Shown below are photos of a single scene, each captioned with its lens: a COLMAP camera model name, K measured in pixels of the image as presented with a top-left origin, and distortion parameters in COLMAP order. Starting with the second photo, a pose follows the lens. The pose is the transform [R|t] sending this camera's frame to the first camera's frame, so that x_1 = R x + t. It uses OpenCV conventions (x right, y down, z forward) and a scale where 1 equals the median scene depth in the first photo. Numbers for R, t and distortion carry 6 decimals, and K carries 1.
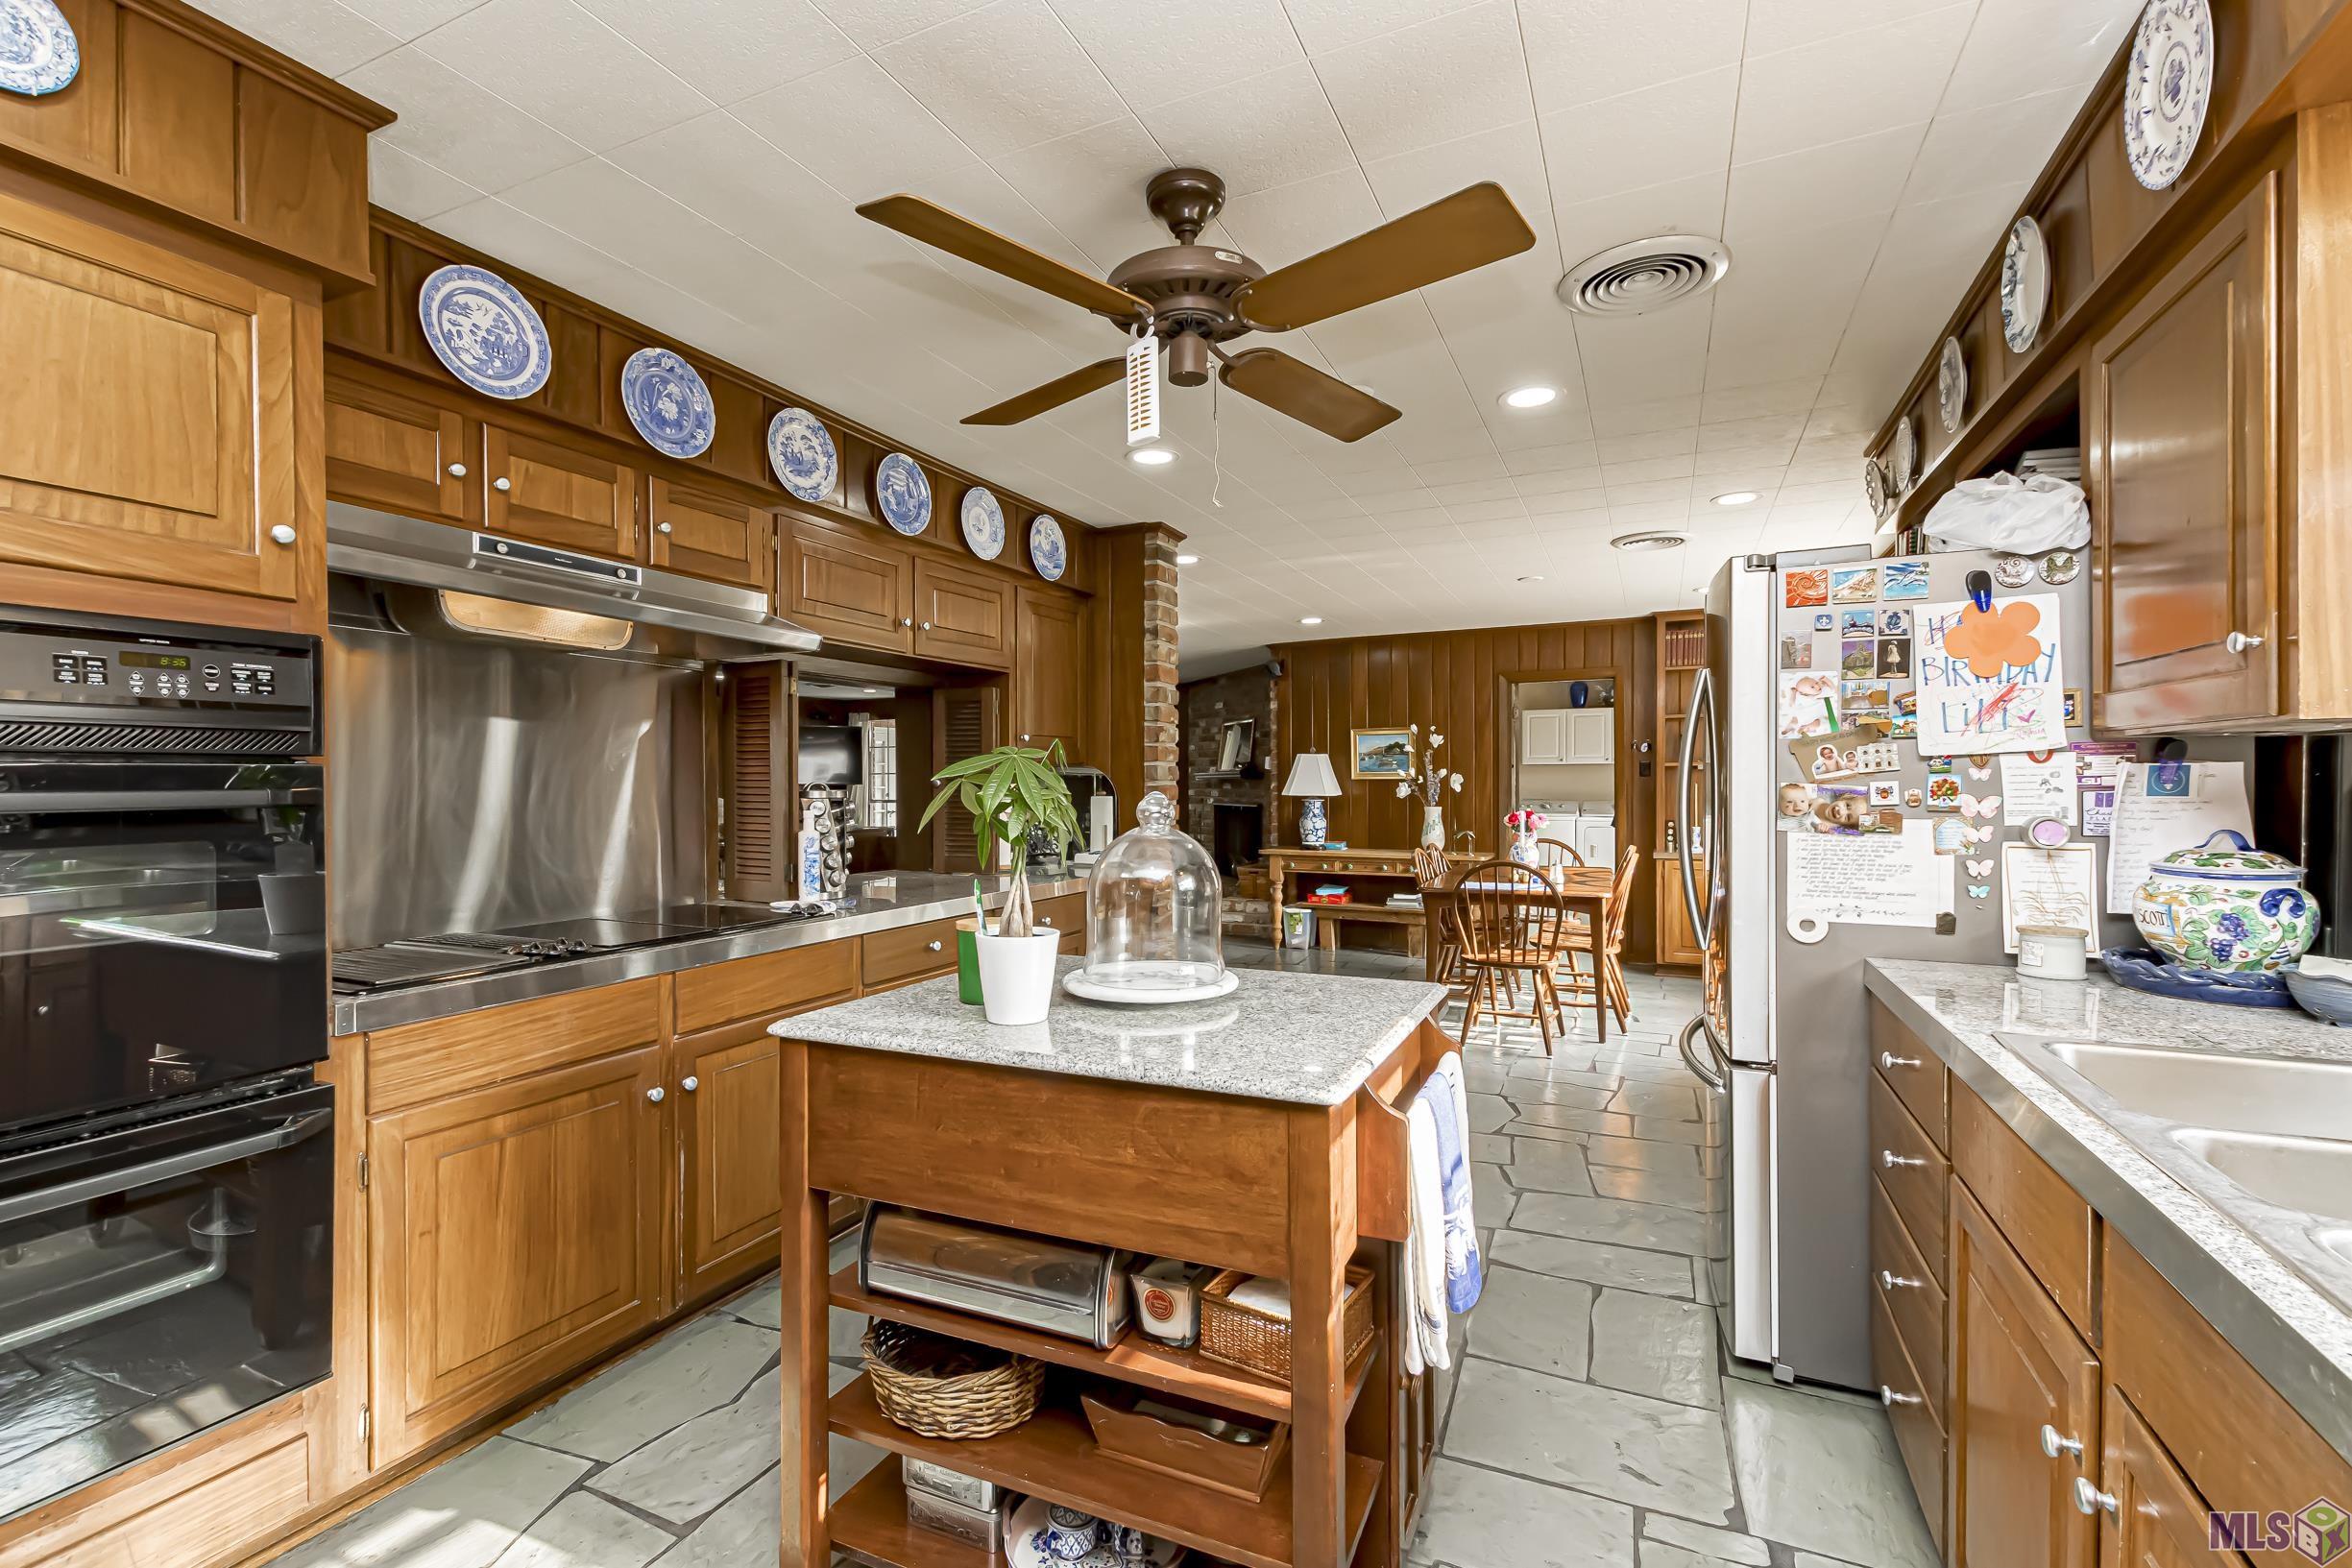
lens RADIAL K [[1040.1, 0, 1176.0], [0, 1040.1, 784.0], [0, 0, 1]] dist [0.012612, -0.000035]
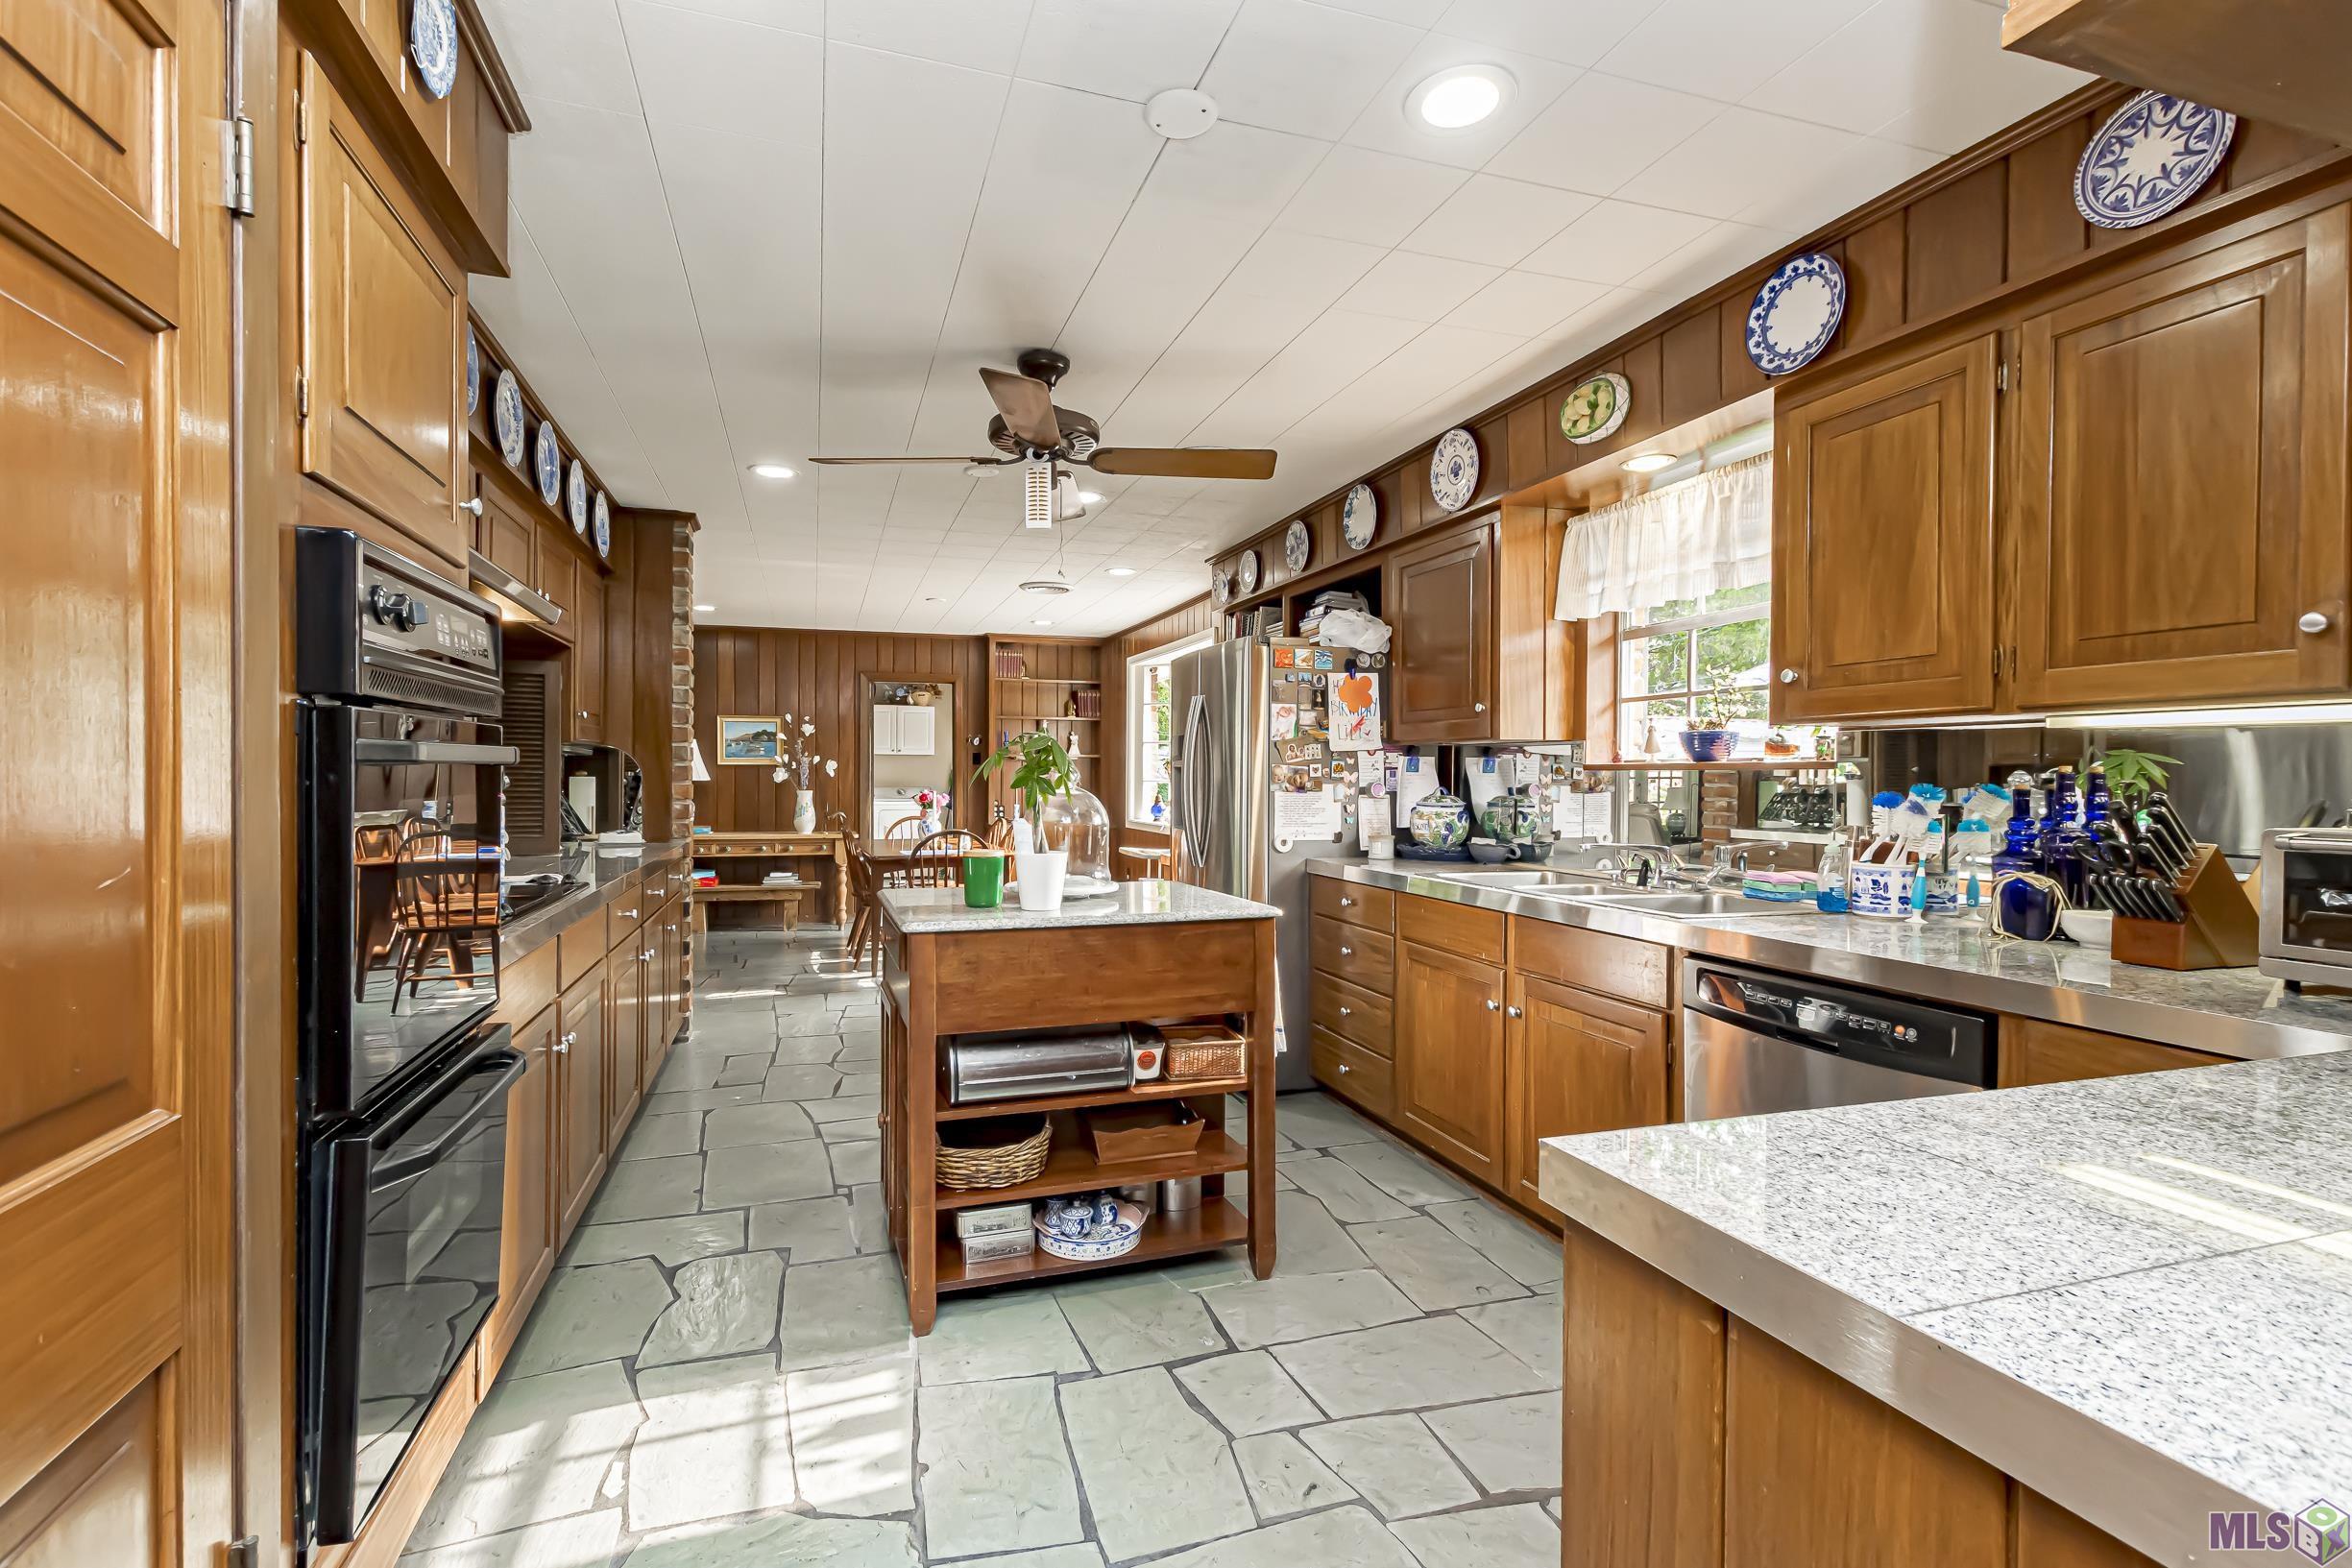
lens RADIAL K [[1040.1, 0, 1176.0], [0, 1040.1, 784.0], [0, 0, 1]] dist [0.012612, -0.000035]
pose [[0.722524, -0.001555, 0.691344, -0.241040], [-0.004475, 0.999966, 0.006925, 0.006284], [-0.691331, -0.008097, 0.722492, -0.056321]]
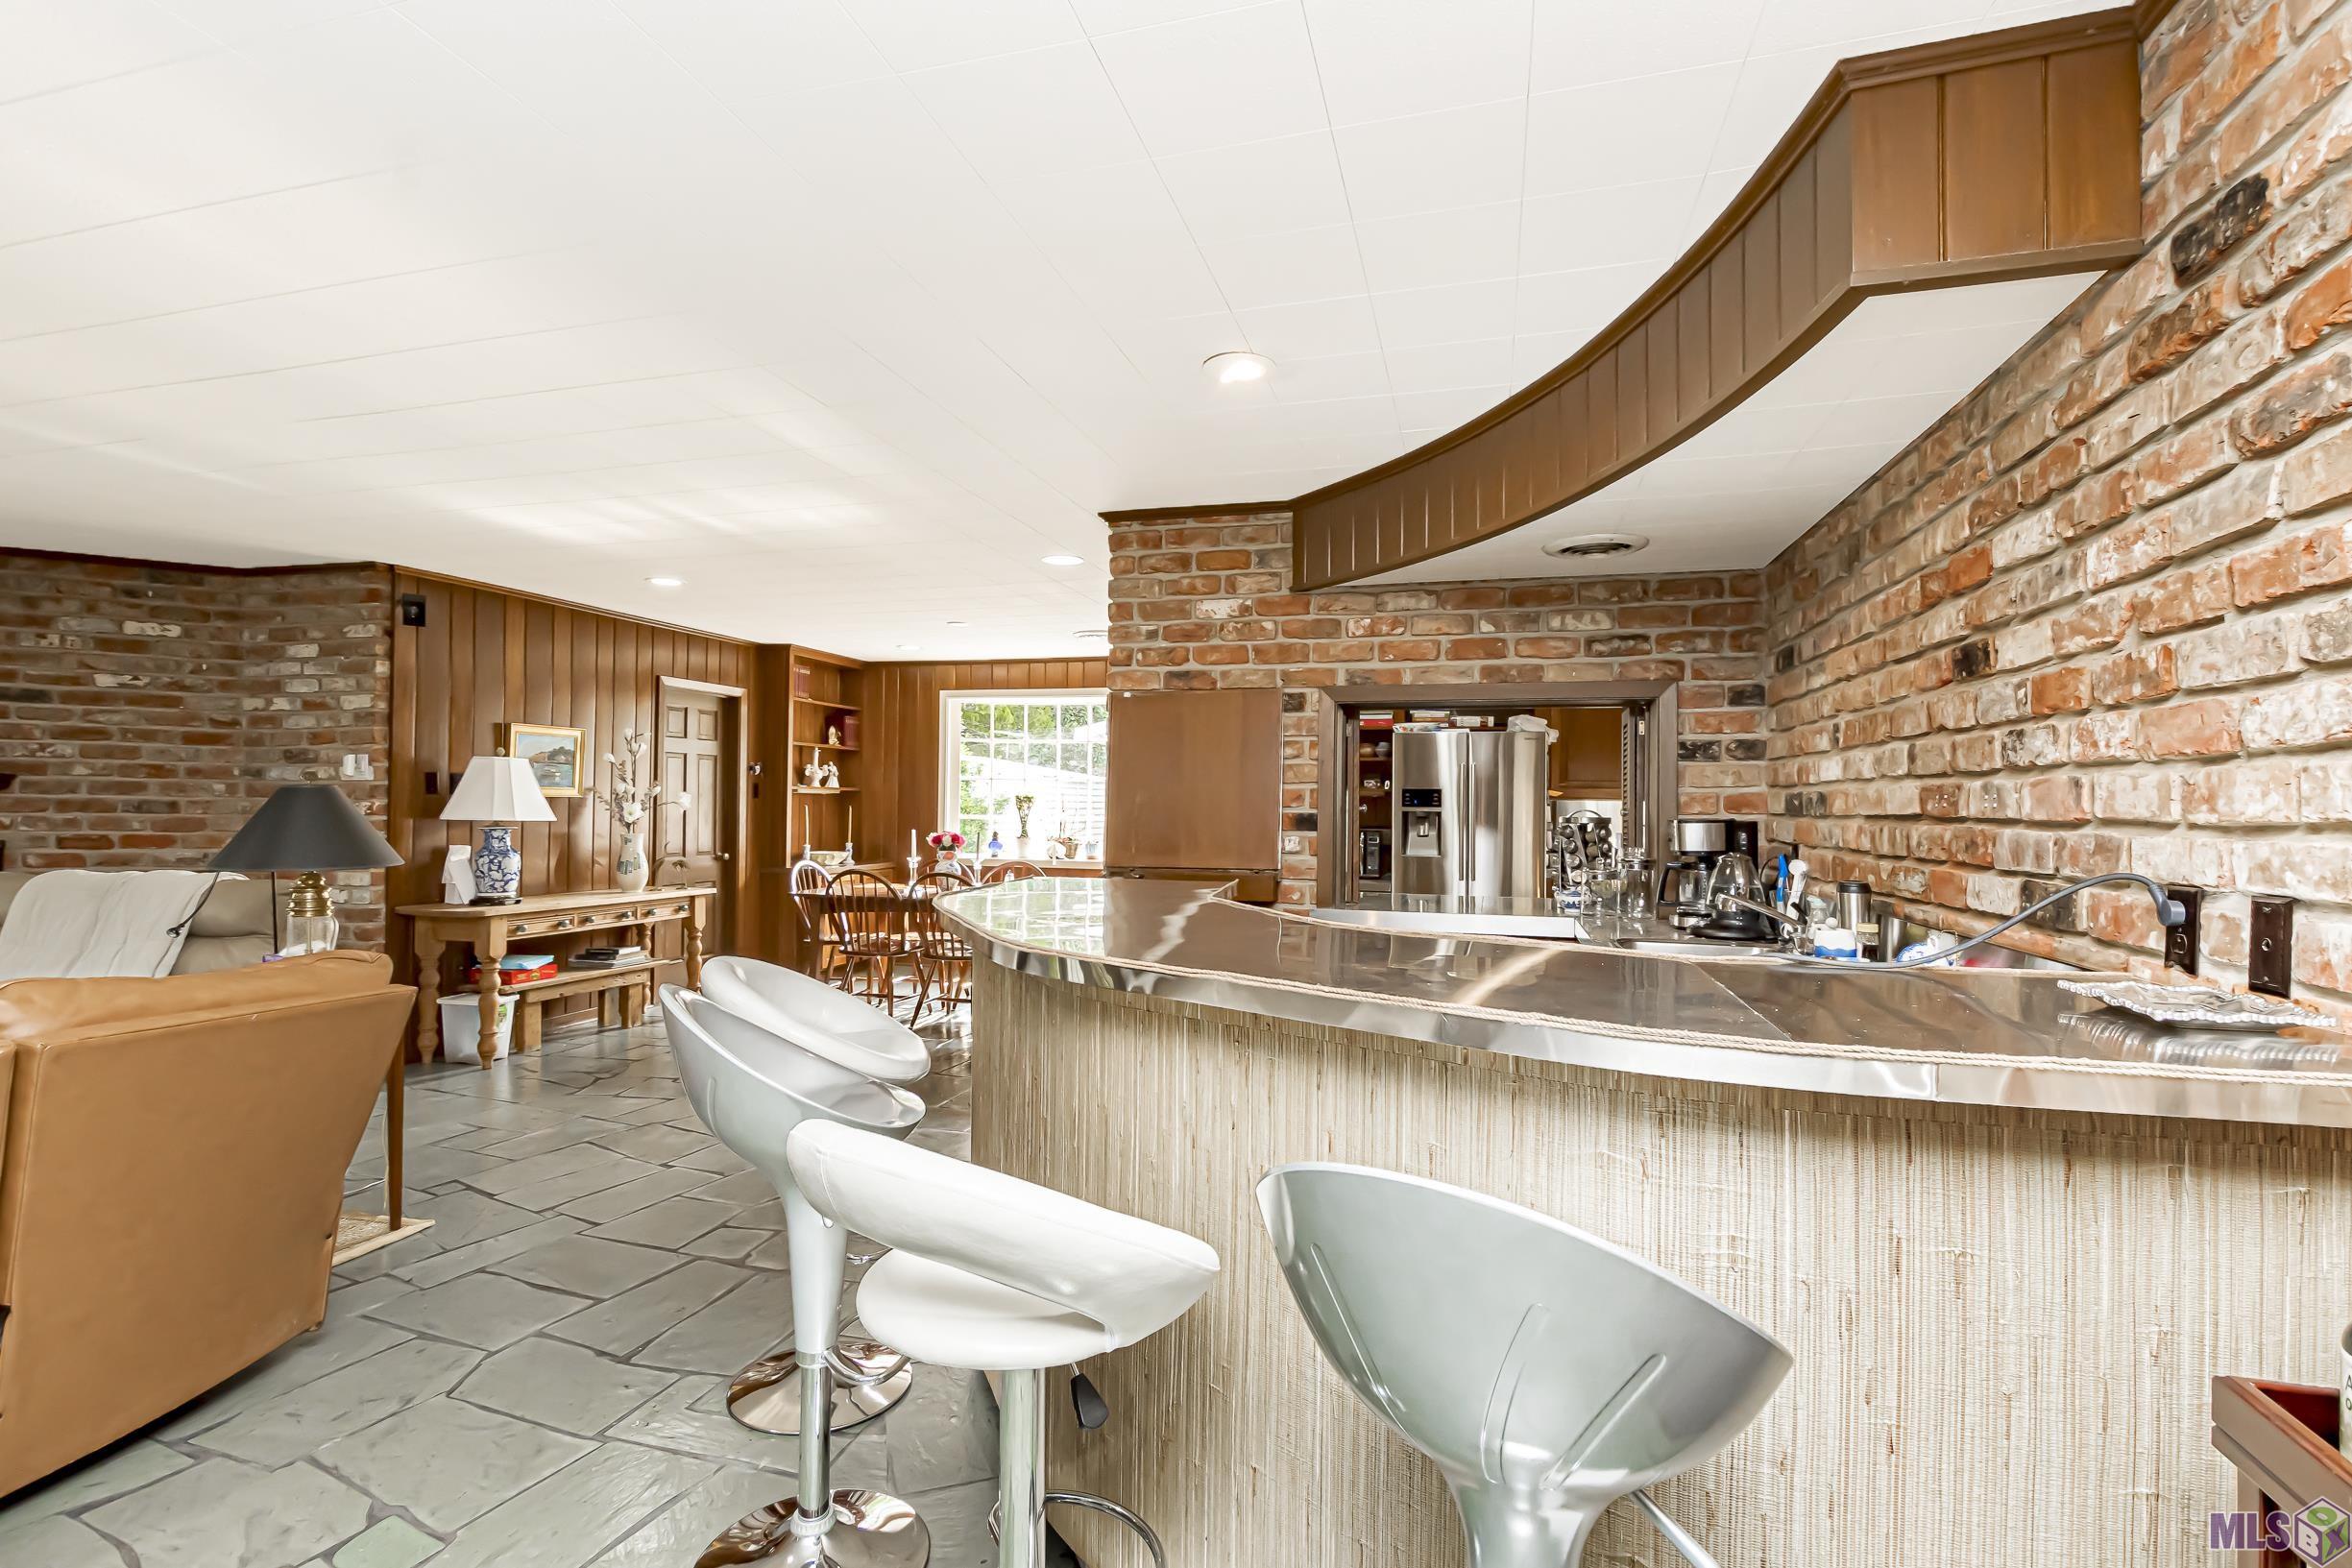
lens RADIAL K [[1120.3, 0, 1176.0], [0, 1120.3, 784.0], [0, 0, 1]] dist [0.015890, -0.000033]
pose [[-0.148640, 0.024013, 0.988600, -0.704335], [-0.007687, 0.999647, -0.025437, 0.003210], [-0.988861, -0.011380, -0.148403, 0.765841]]
